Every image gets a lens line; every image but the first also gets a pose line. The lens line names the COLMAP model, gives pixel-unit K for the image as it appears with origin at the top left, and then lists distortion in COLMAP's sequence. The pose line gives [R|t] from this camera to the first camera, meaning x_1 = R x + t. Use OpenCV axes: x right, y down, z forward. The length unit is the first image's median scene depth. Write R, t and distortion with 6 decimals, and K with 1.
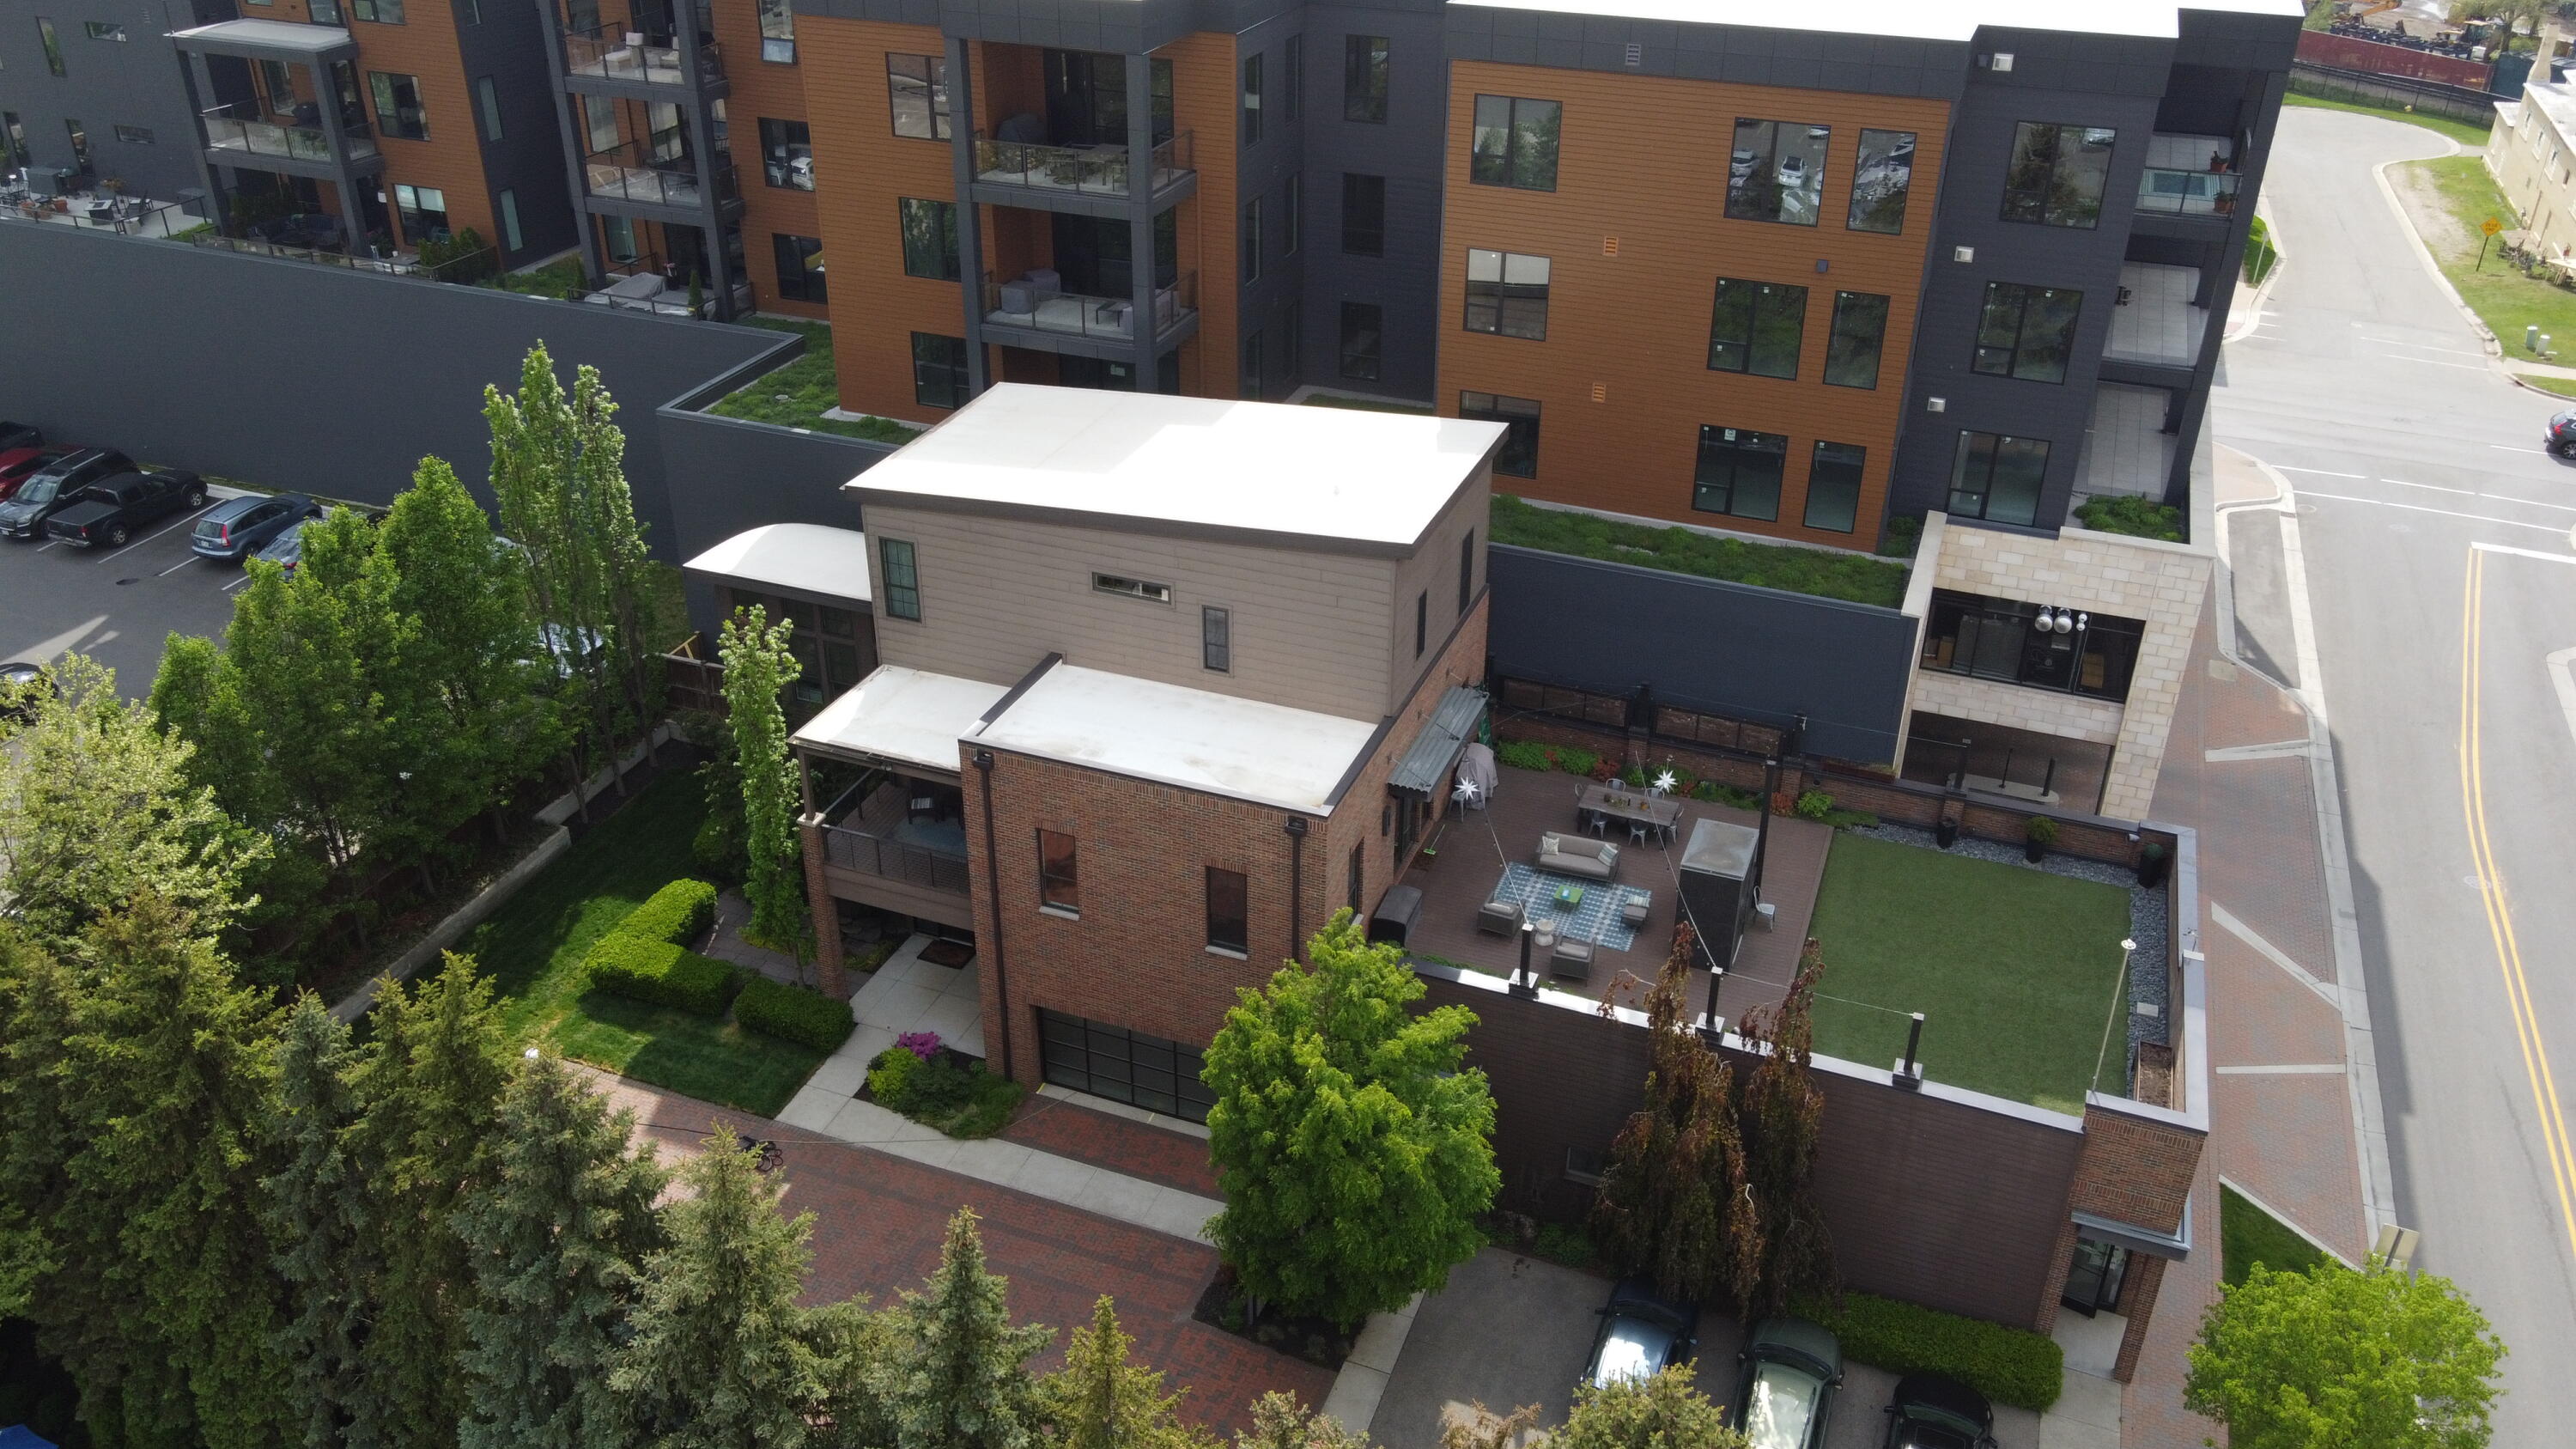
lens RADIAL K [[1995.0, 0, 1290.3], [0, 1995.0, 712.8], [0, 0, 1]] dist [-0.006066, 0.039486]
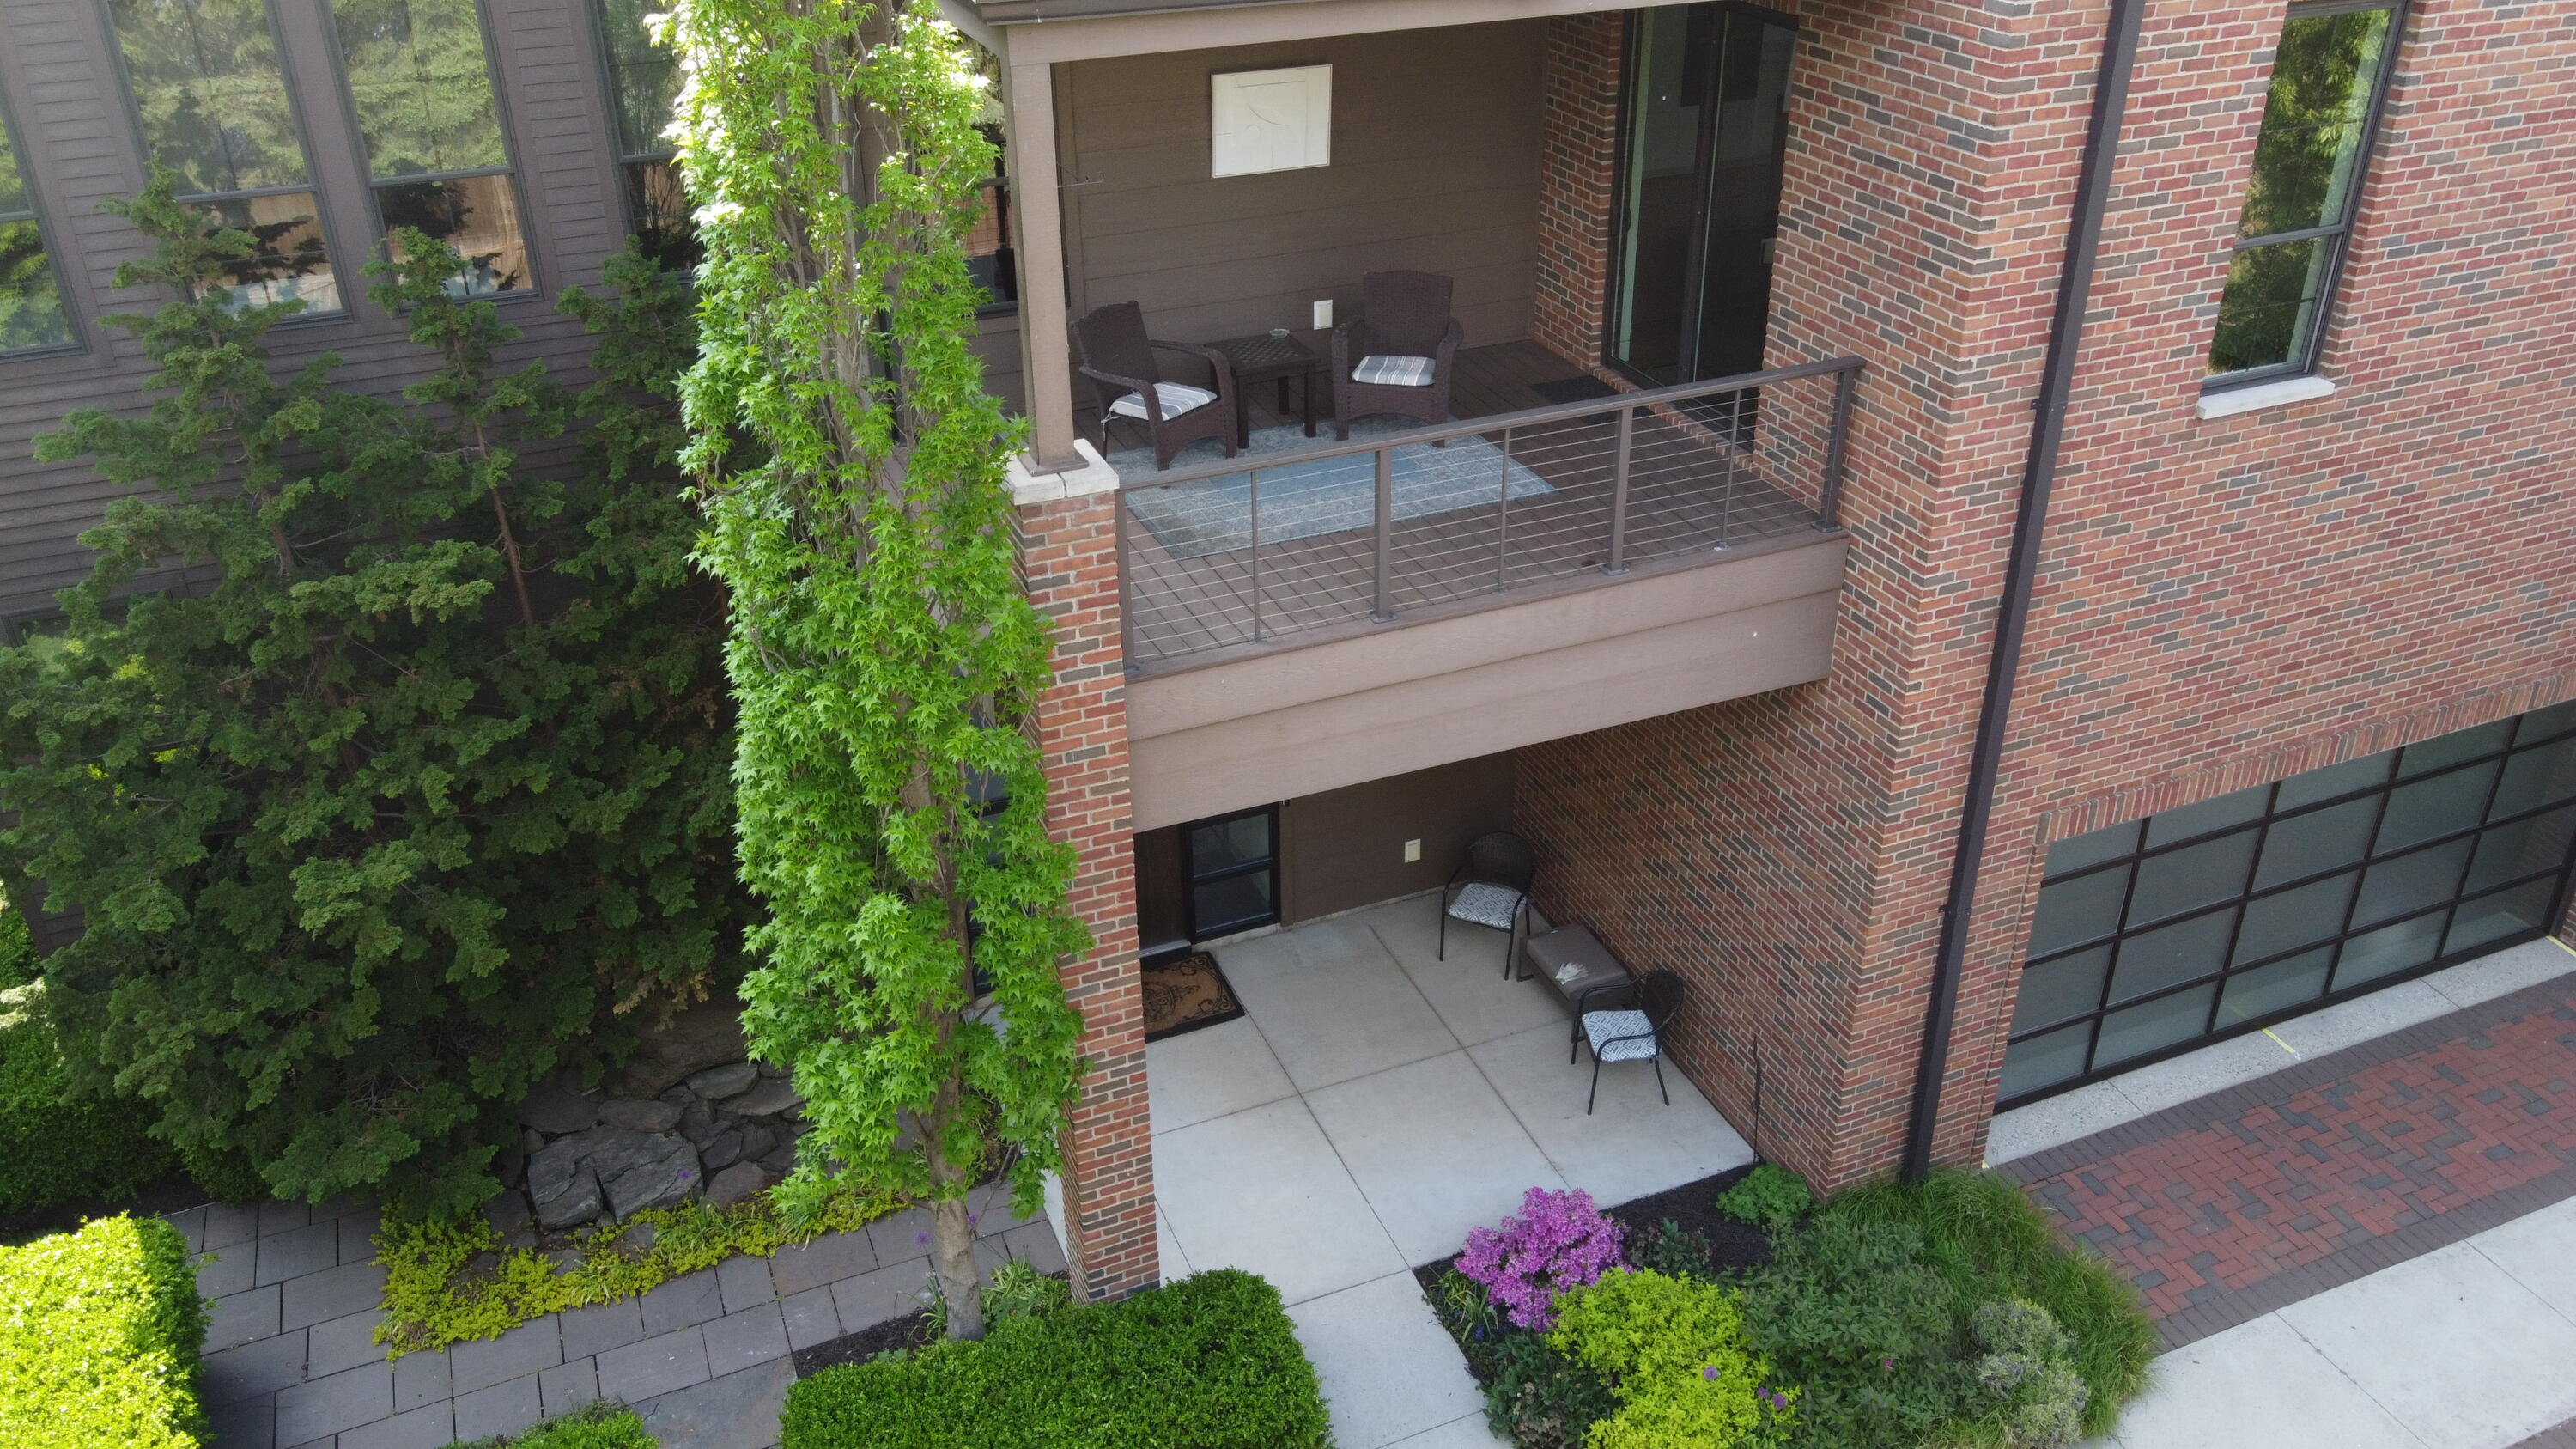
lens RADIAL K [[1995.0, 0, 1292.9], [0, 1995.0, 711.4], [0, 0, 1]] dist [-0.006066, 0.039486]
pose [[0.716074, -0.350903, 0.603412, -0.334968], [0.355513, 0.927275, 0.117350, 0.057149], [-0.600707, 0.130489, 0.788748, 0.787878]]
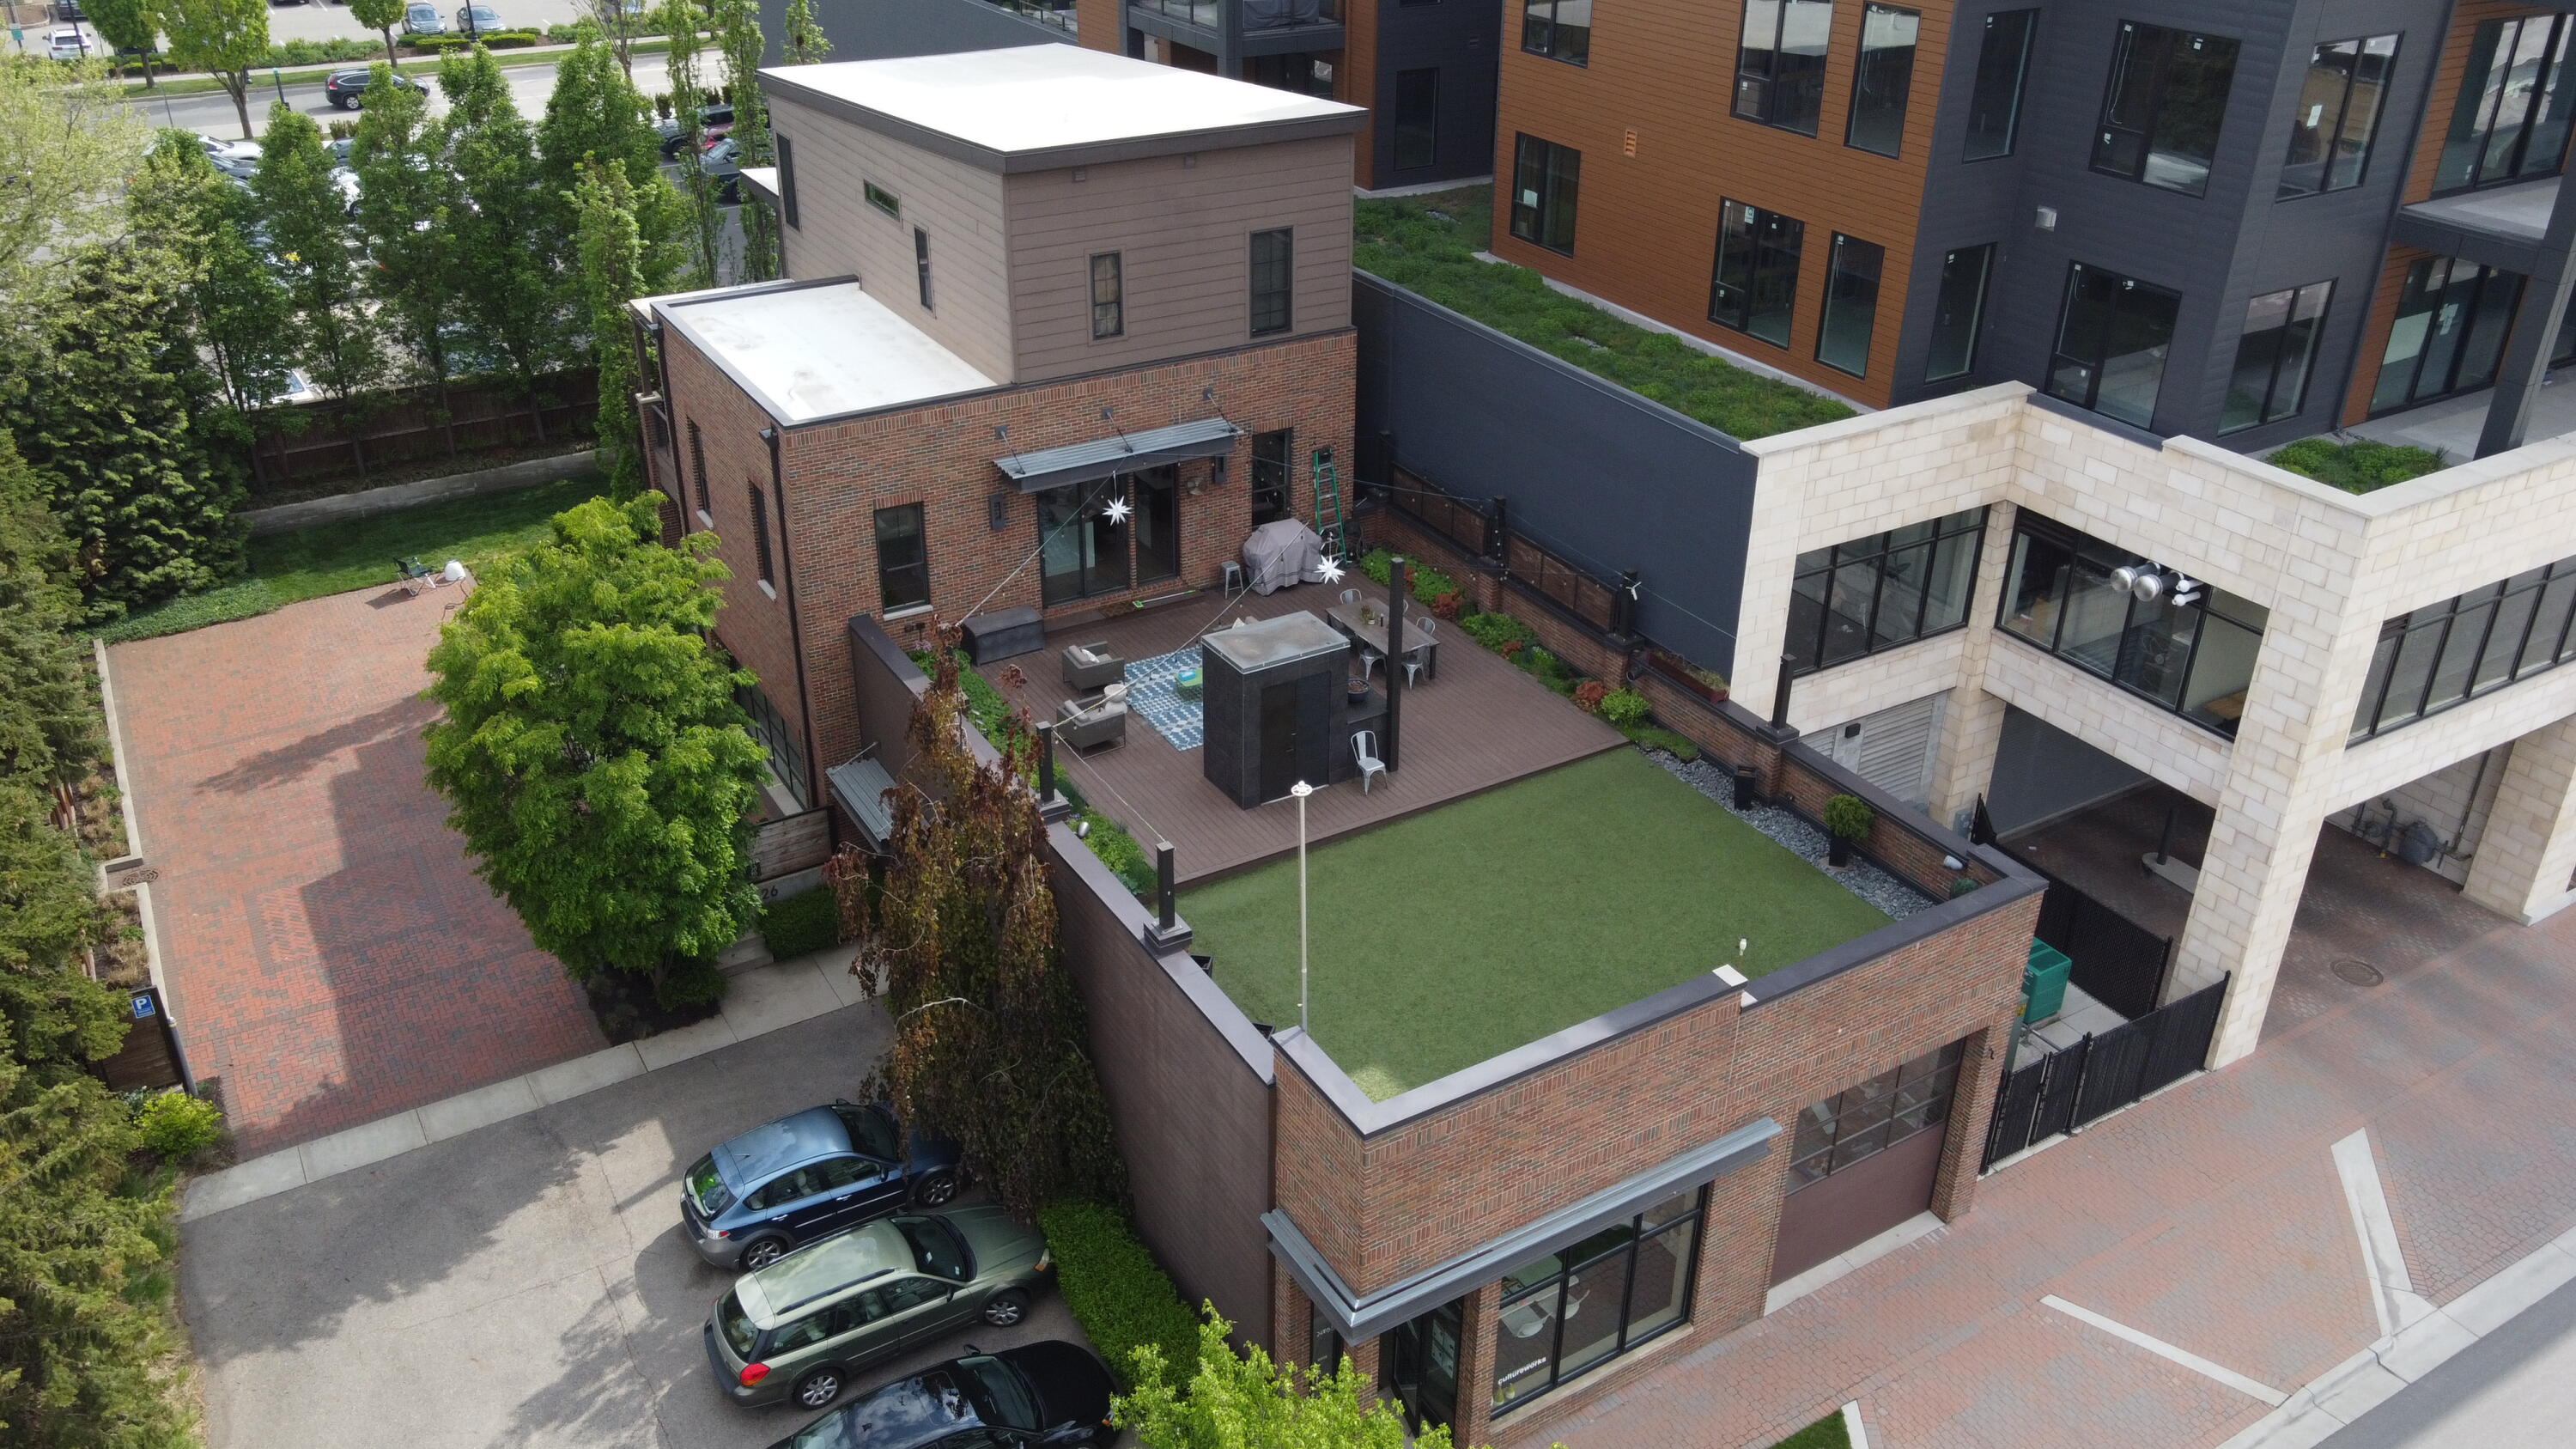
lens RADIAL K [[1995.0, 0, 1281.8], [0, 1995.0, 707.2], [0, 0, 1]] dist [-0.006066, 0.039486]
pose [[0.789612, 0.289431, -0.541057, 0.556915], [-0.304835, 0.950288, 0.063470, 0.038490], [0.532530, 0.114816, 0.838587, 0.337666]]
